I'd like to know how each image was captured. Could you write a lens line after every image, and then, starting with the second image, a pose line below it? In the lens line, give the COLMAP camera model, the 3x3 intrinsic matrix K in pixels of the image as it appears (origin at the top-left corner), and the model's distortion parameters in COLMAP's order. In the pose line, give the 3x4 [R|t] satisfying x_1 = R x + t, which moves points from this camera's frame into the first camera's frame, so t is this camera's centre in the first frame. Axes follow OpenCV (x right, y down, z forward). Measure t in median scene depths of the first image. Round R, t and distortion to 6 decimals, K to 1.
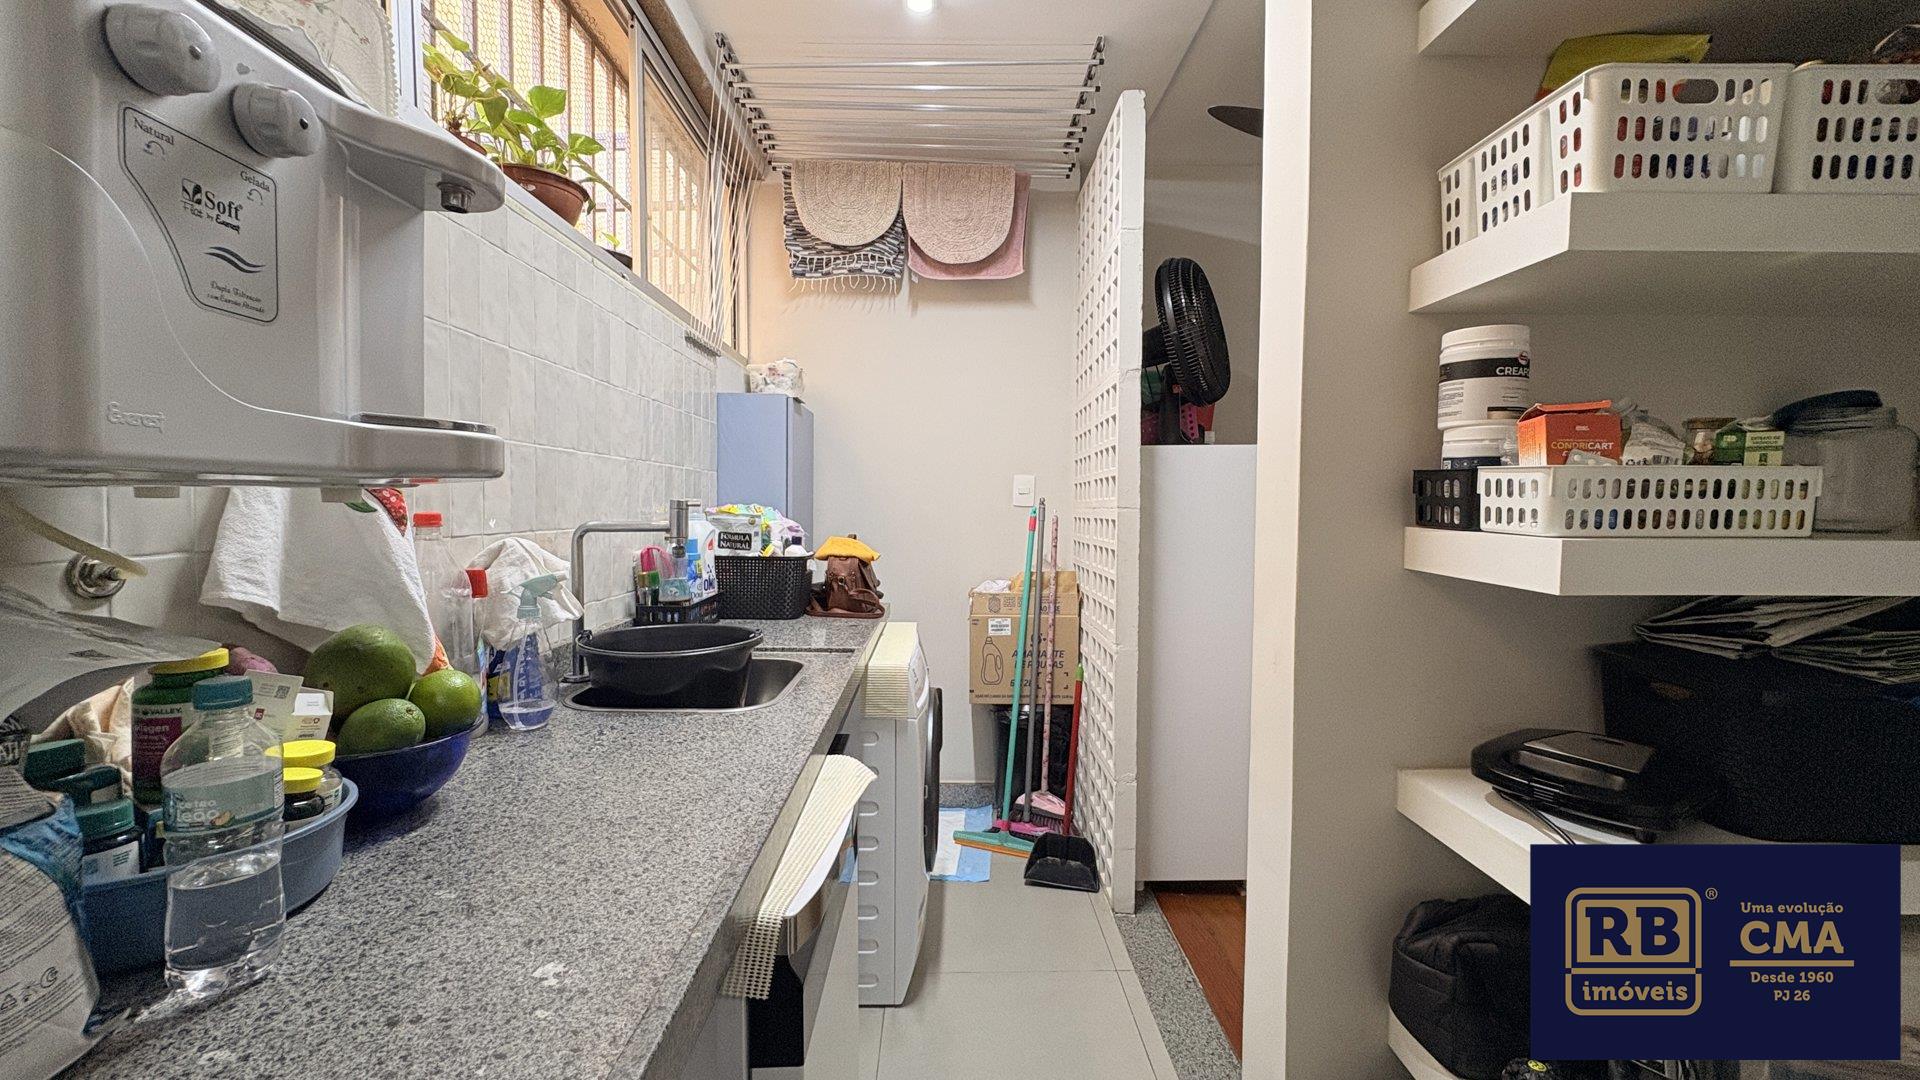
lens RADIAL K [[764.3, 0, 956.8], [0, 764.3, 526.5], [0, 0, 1]] dist [0.001992, 0.000164]
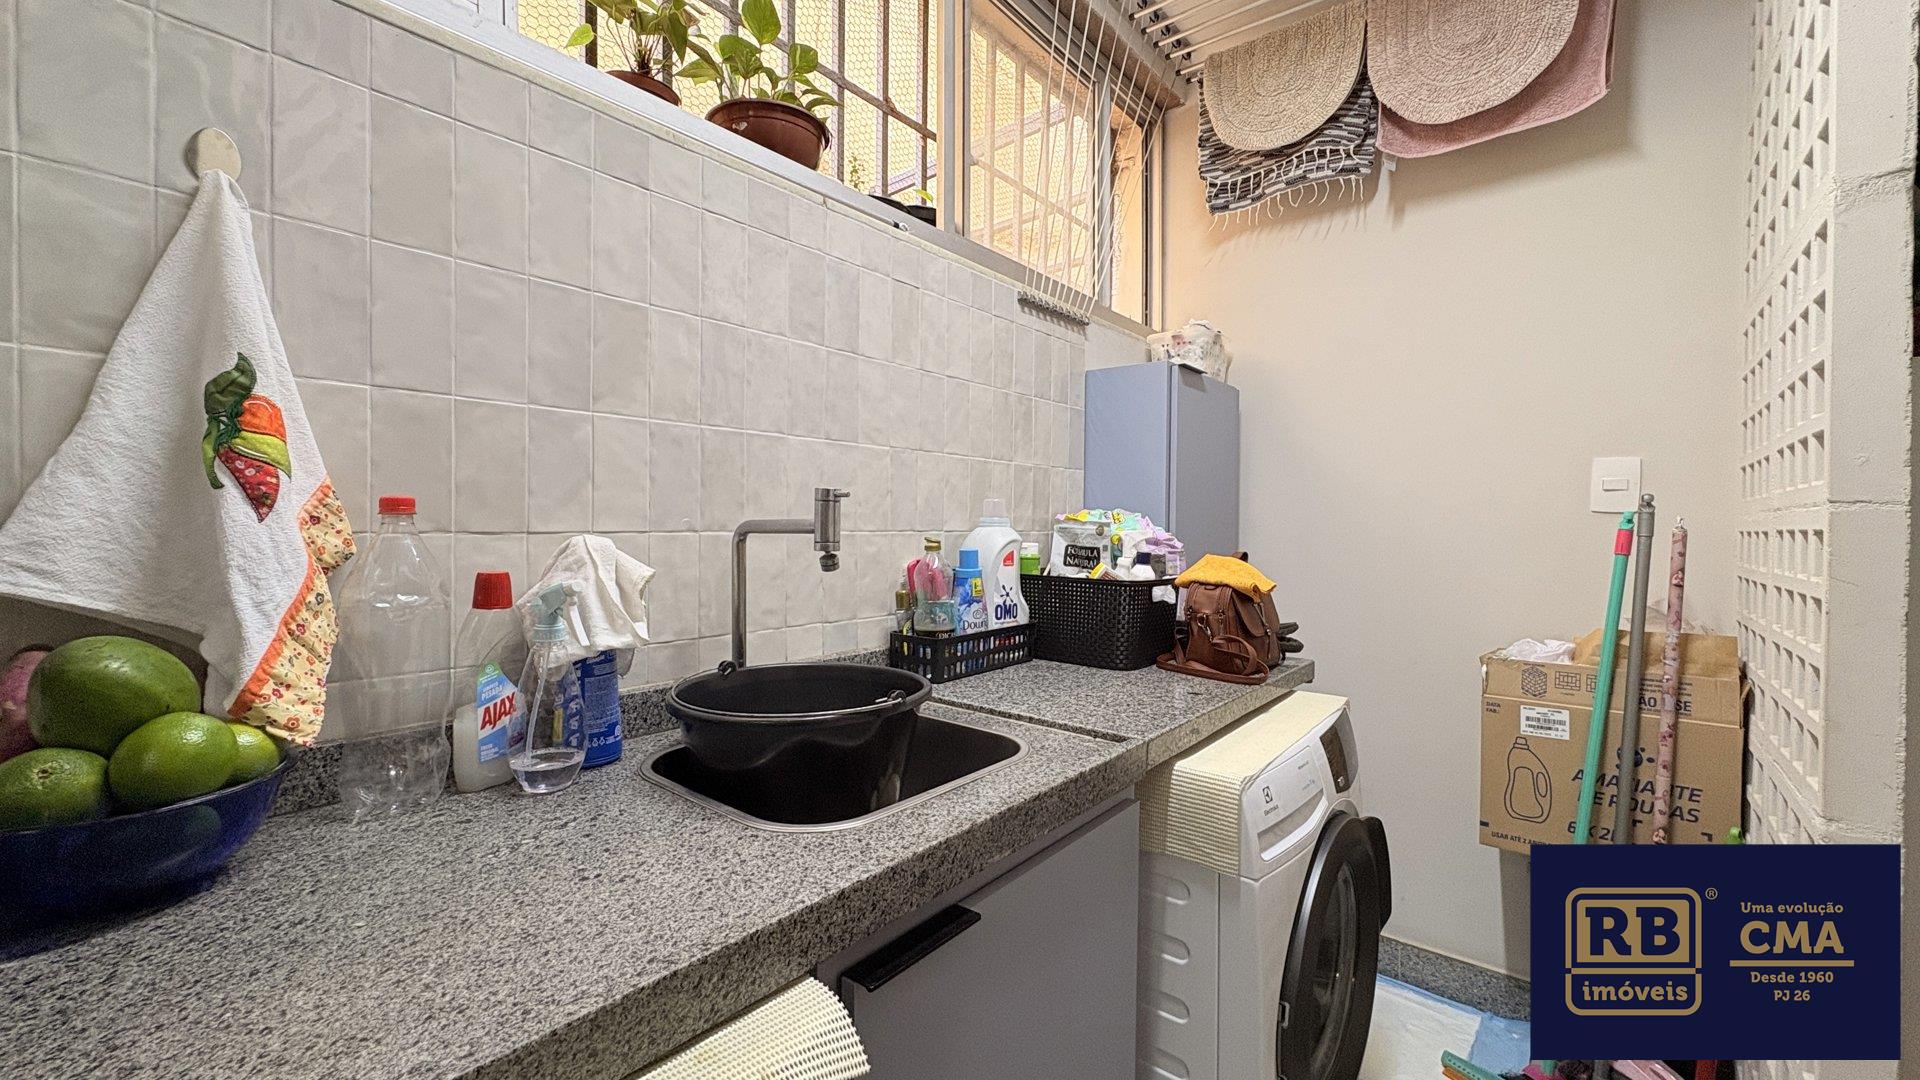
lens RADIAL K [[764.3, 0, 955.6], [0, 764.3, 530.8], [0, 0, 1]] dist [0.001992, 0.000164]
pose [[0.761106, 0.004032, -0.648615, 0.091592], [-0.019408, 0.999675, -0.016559, 0.006788], [0.648338, 0.025192, 0.760936, 0.278916]]
